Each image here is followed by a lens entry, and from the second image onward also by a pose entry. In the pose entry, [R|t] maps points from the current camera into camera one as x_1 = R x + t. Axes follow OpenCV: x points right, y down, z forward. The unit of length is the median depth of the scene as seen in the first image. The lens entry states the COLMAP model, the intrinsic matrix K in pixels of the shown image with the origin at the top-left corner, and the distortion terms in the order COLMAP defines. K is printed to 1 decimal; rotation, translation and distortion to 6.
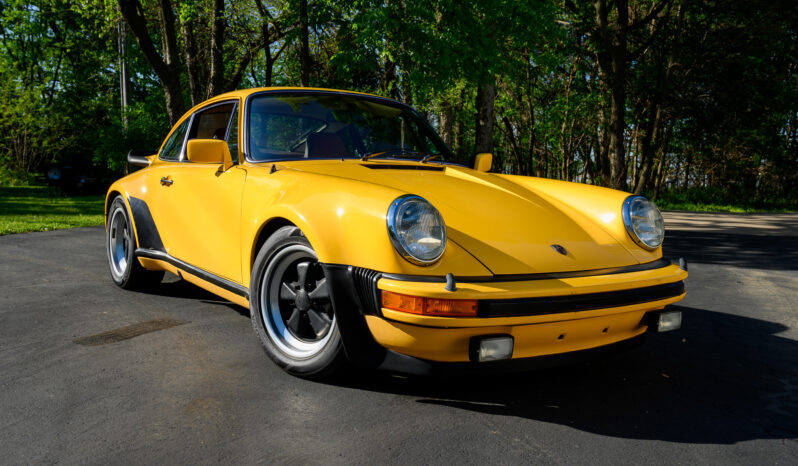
lens RADIAL K [[807.8, 0, 399.0], [0, 807.8, 233.0], [0, 0, 1]] dist [0.008698, -0.014734]
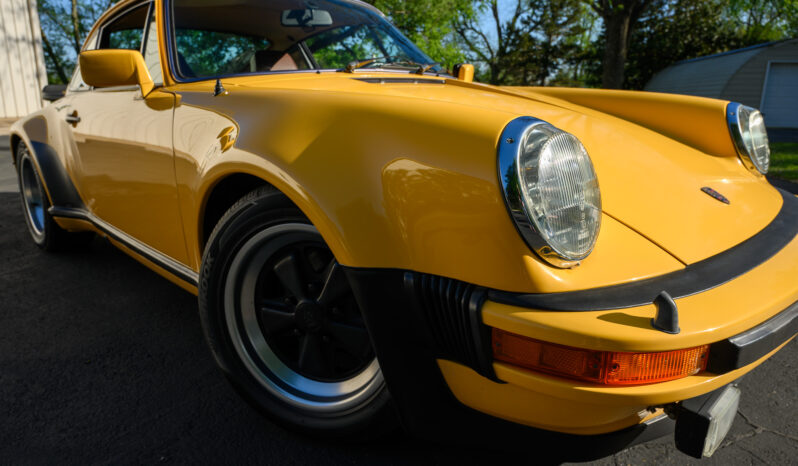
lens RADIAL K [[526.9, 0, 399.0], [0, 526.9, 233.0], [0, 0, 1]] dist [-0.007283, -0.001365]
pose [[0.982046, -0.093635, 0.163764, -0.110496], [0.063657, 0.981685, 0.179564, -0.039722], [-0.177578, -0.165916, 0.970020, 0.649220]]
